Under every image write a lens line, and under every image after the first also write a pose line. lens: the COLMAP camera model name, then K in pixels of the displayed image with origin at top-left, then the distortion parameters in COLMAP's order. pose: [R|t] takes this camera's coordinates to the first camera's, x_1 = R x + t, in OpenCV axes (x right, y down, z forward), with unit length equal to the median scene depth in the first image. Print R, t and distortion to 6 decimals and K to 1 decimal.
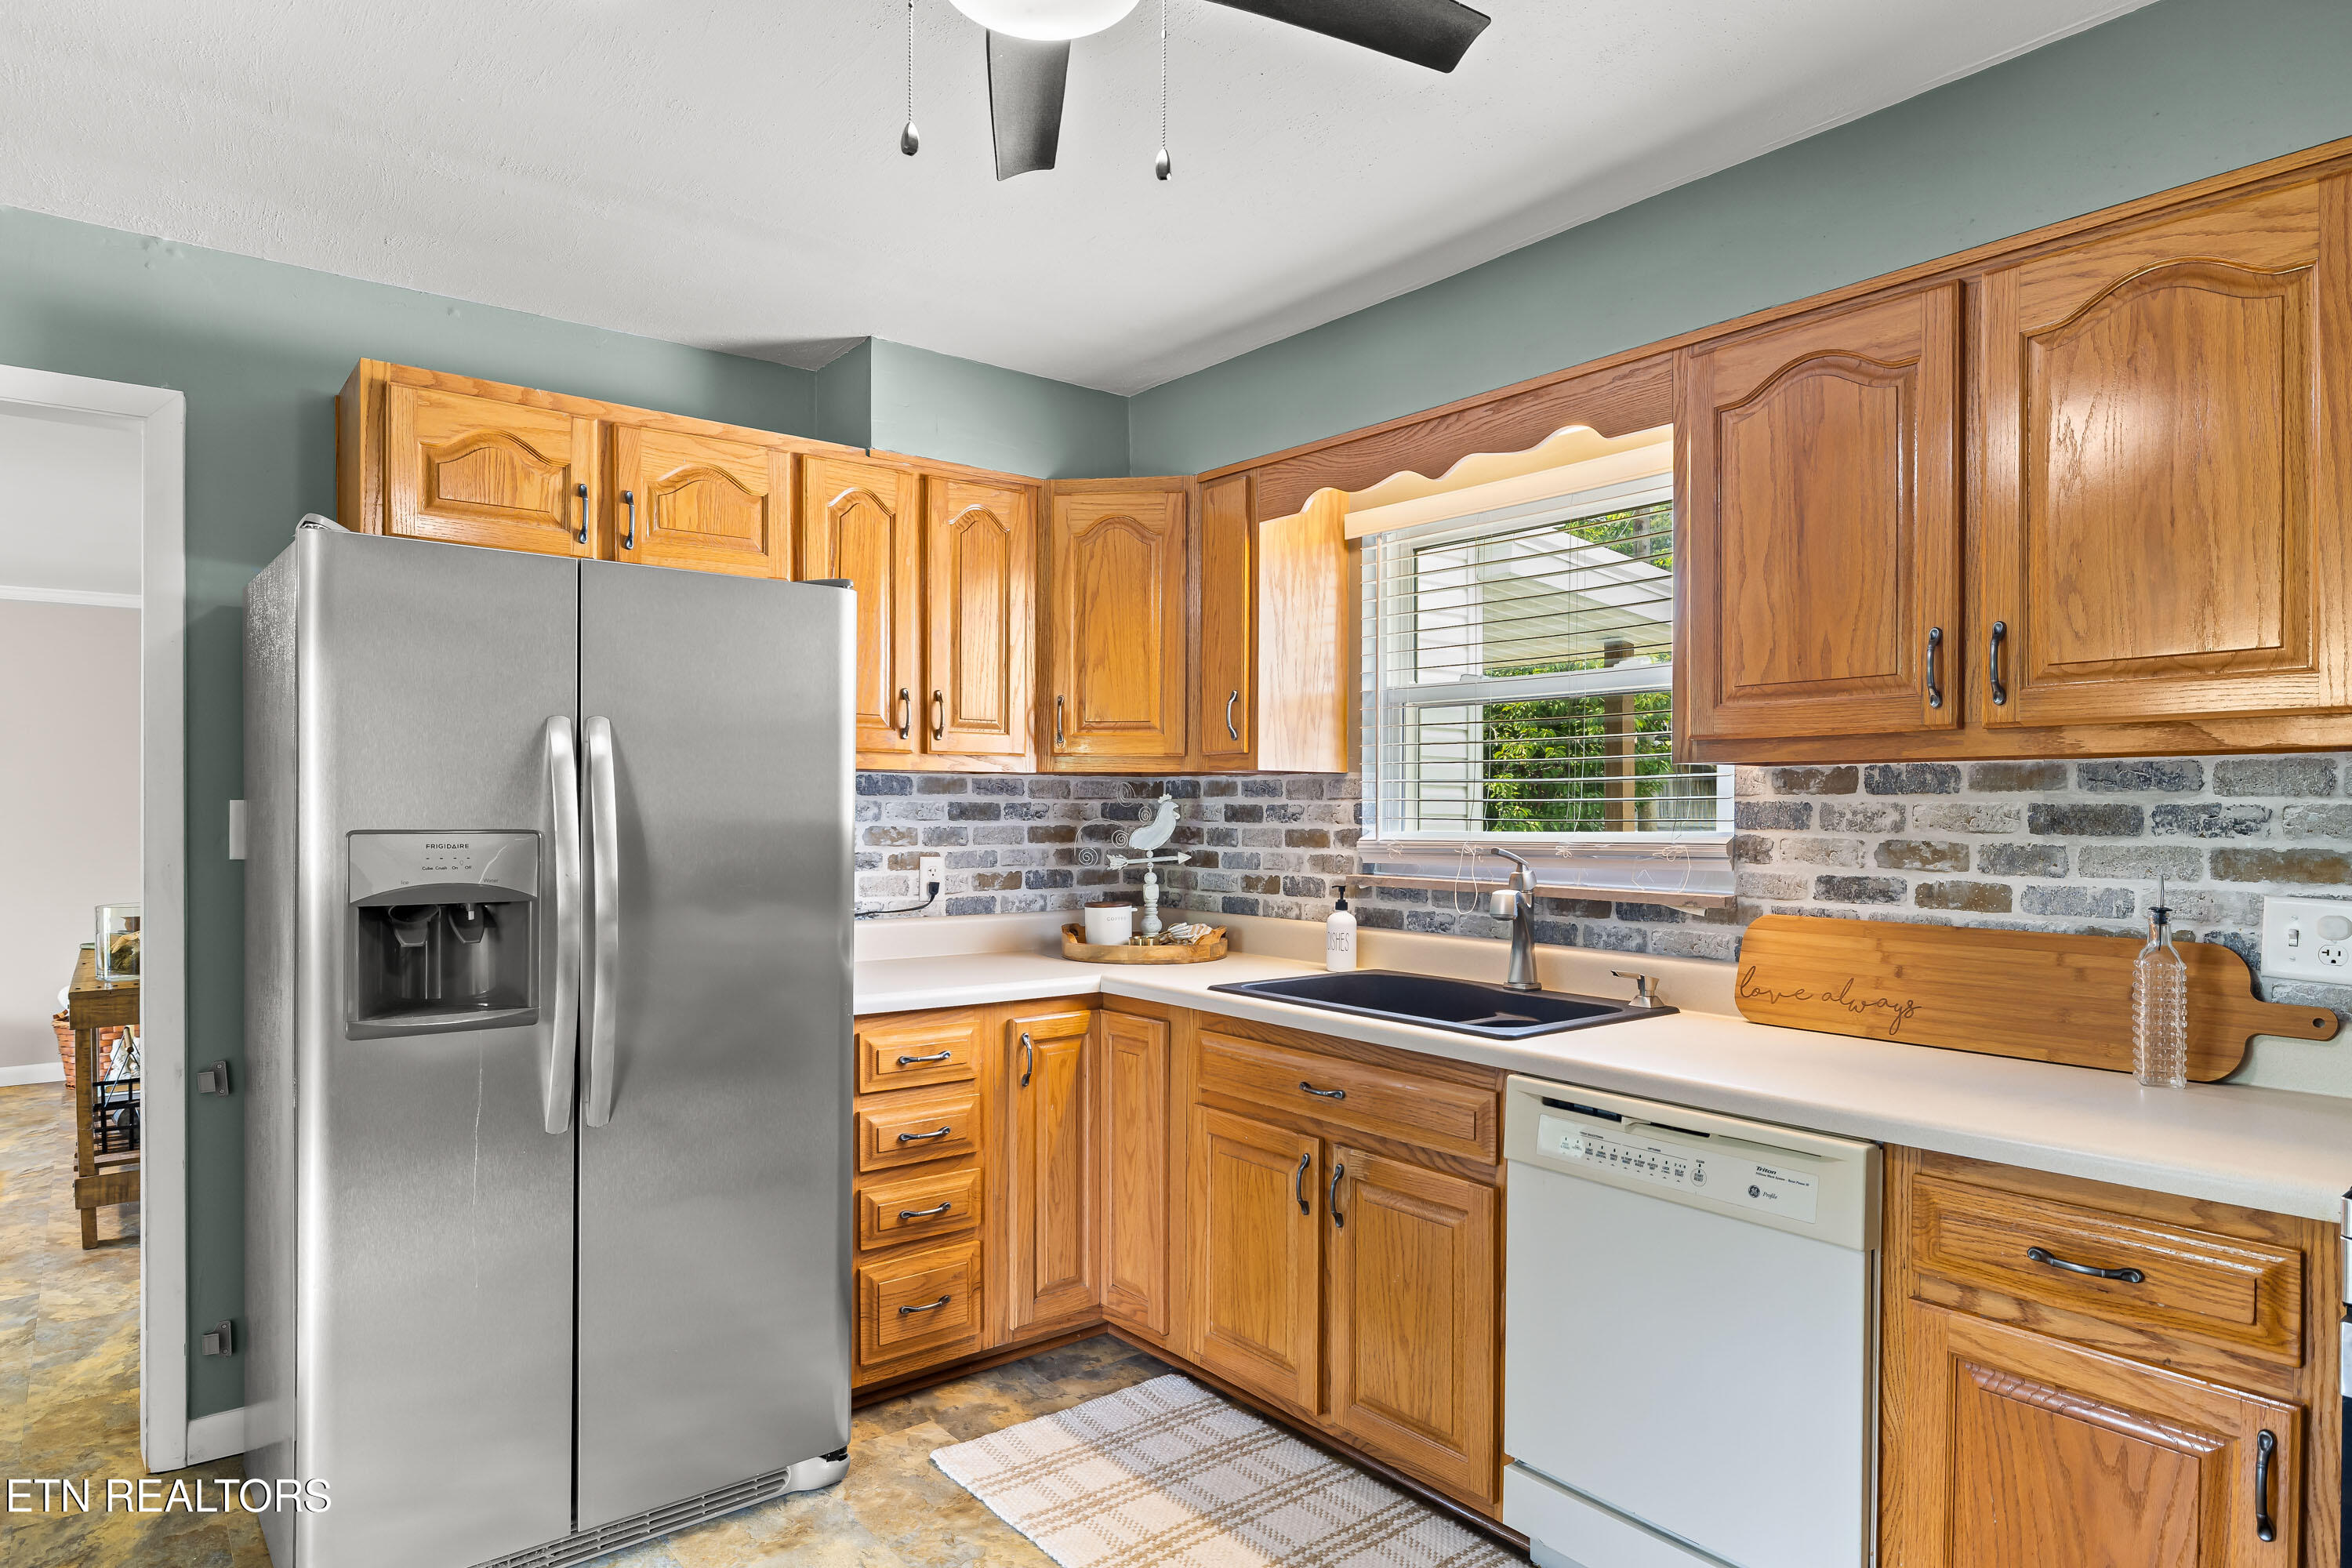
lens RADIAL K [[1349.6, 0, 1194.2], [0, 1349.6, 821.0], [0, 0, 1]] dist [-0.008015, 0.002012]
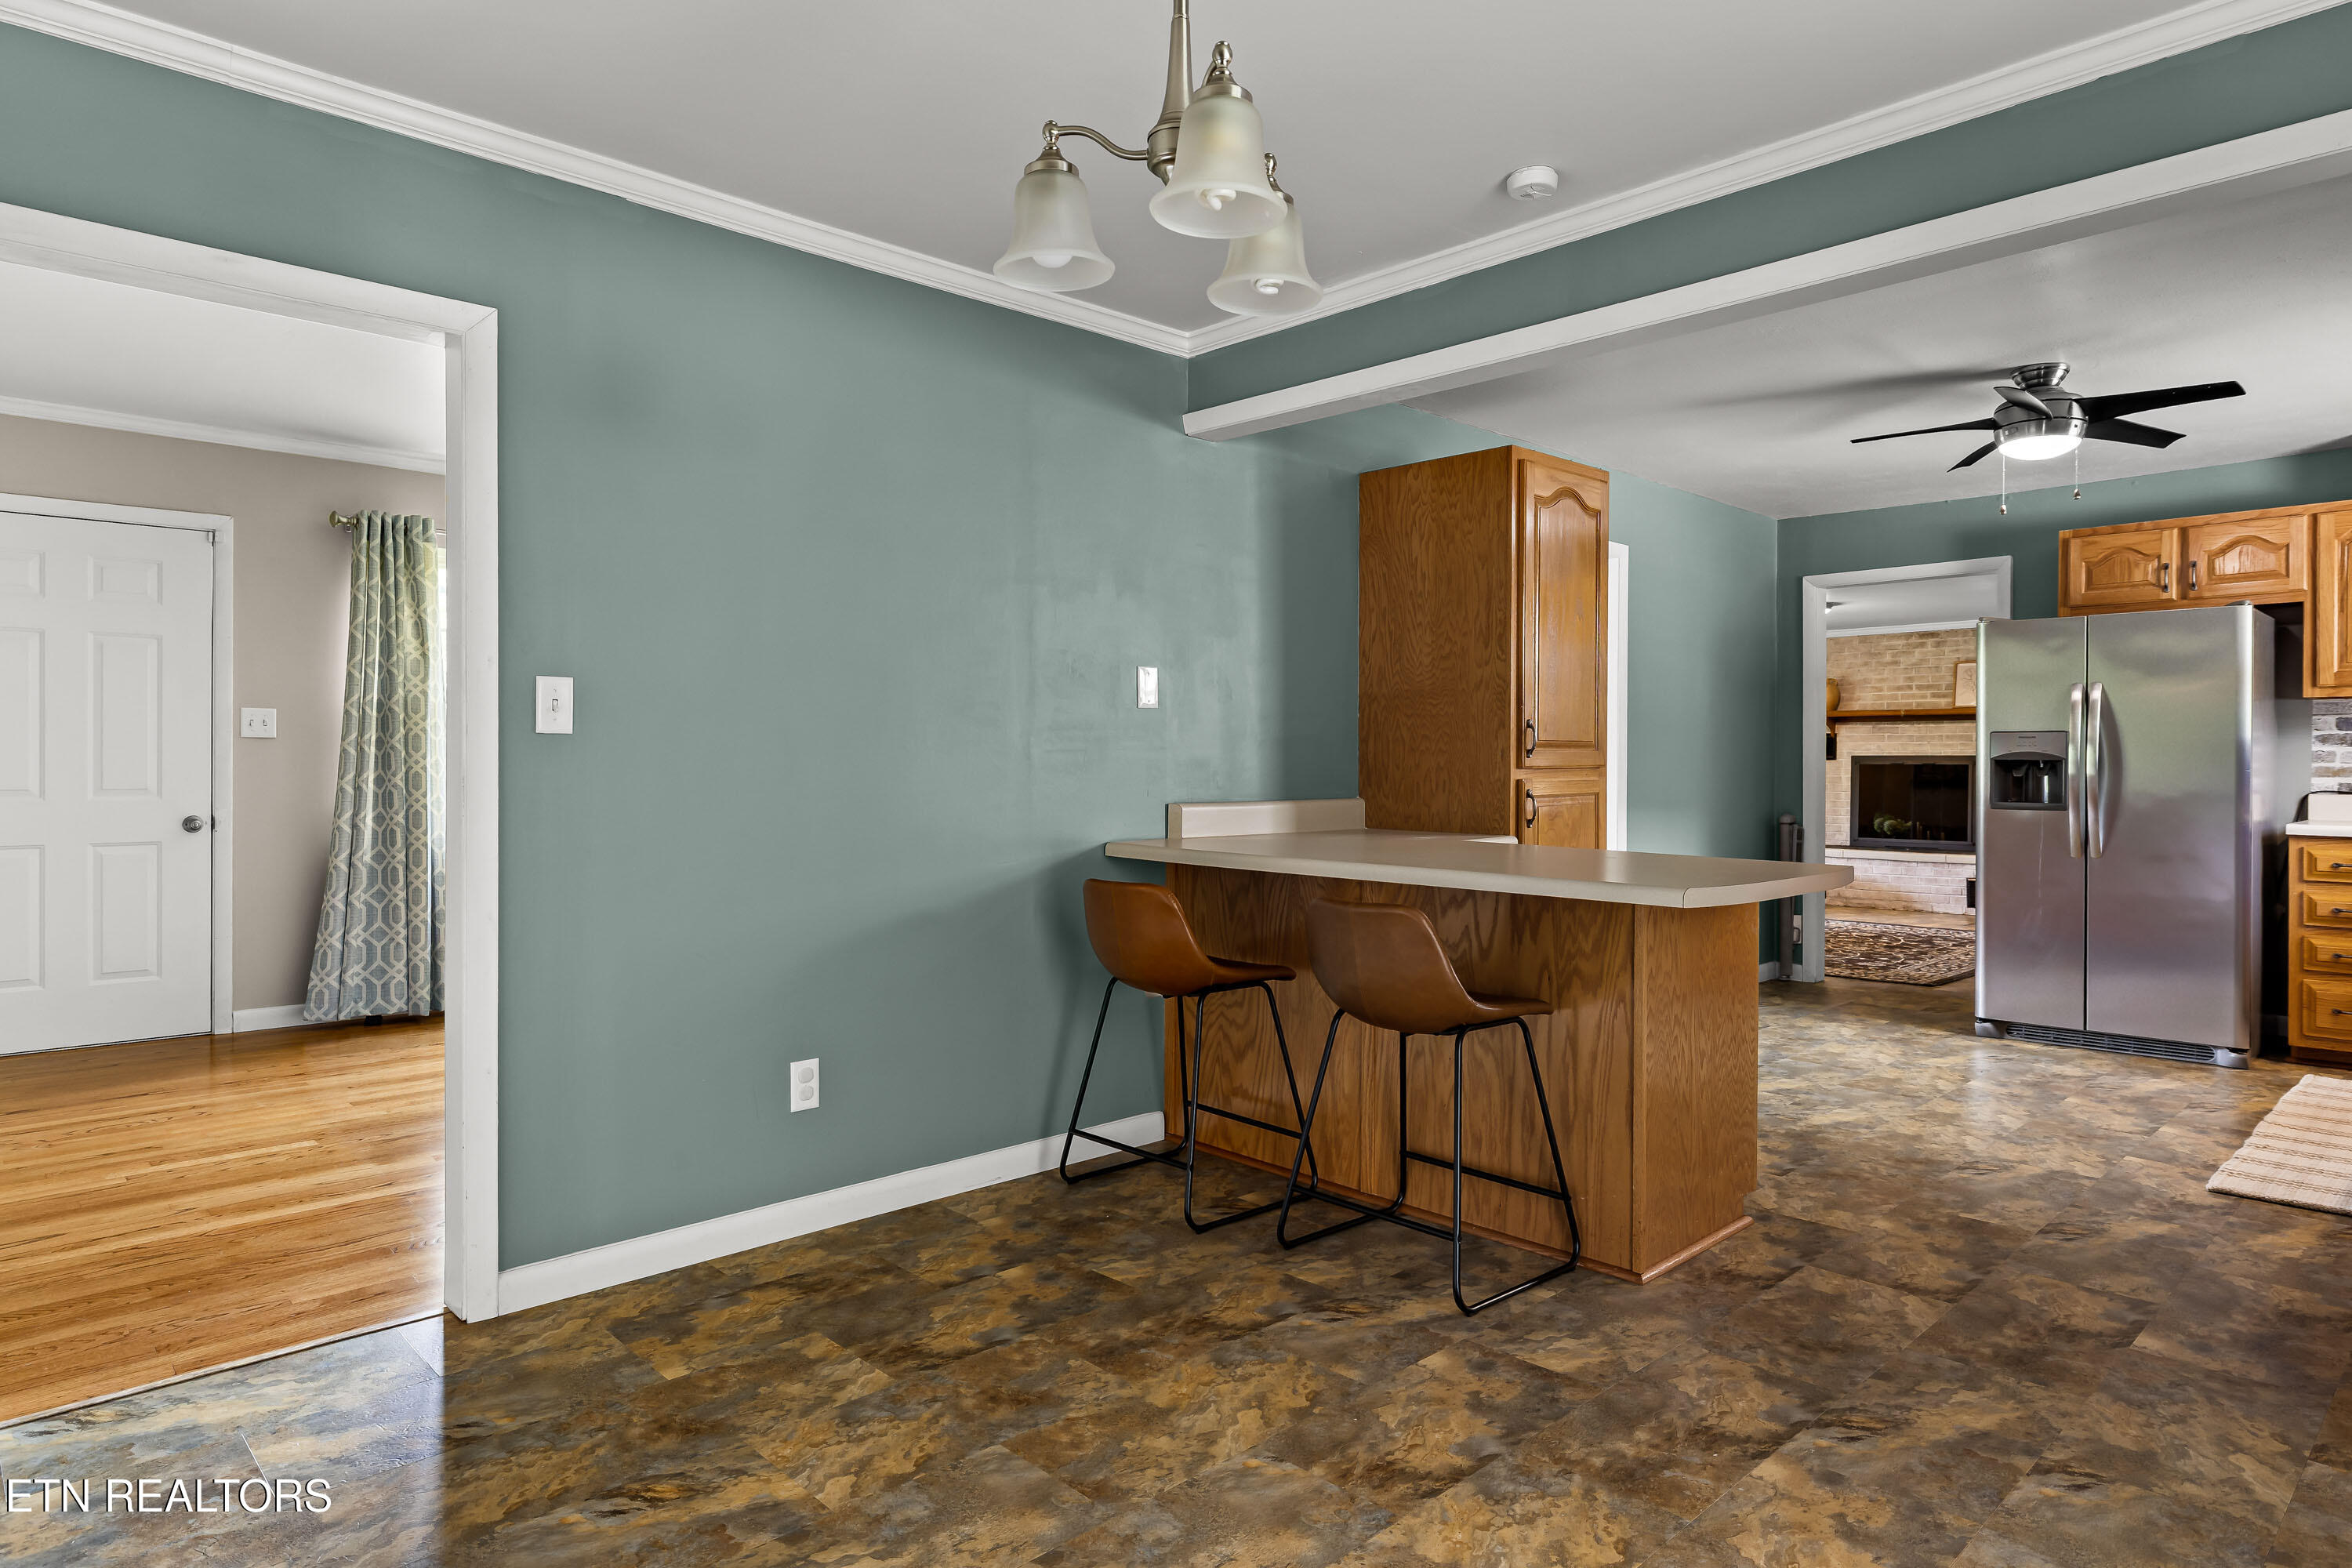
lens RADIAL K [[1349.6, 0, 1174.8], [0, 1349.6, 768.6], [0, 0, 1]] dist [-0.008015, 0.002012]
pose [[0.083262, -0.001166, -0.996527, 1.503304], [-0.010723, 0.999940, -0.002066, 0.081517], [0.996470, 0.010857, 0.083245, -0.677792]]
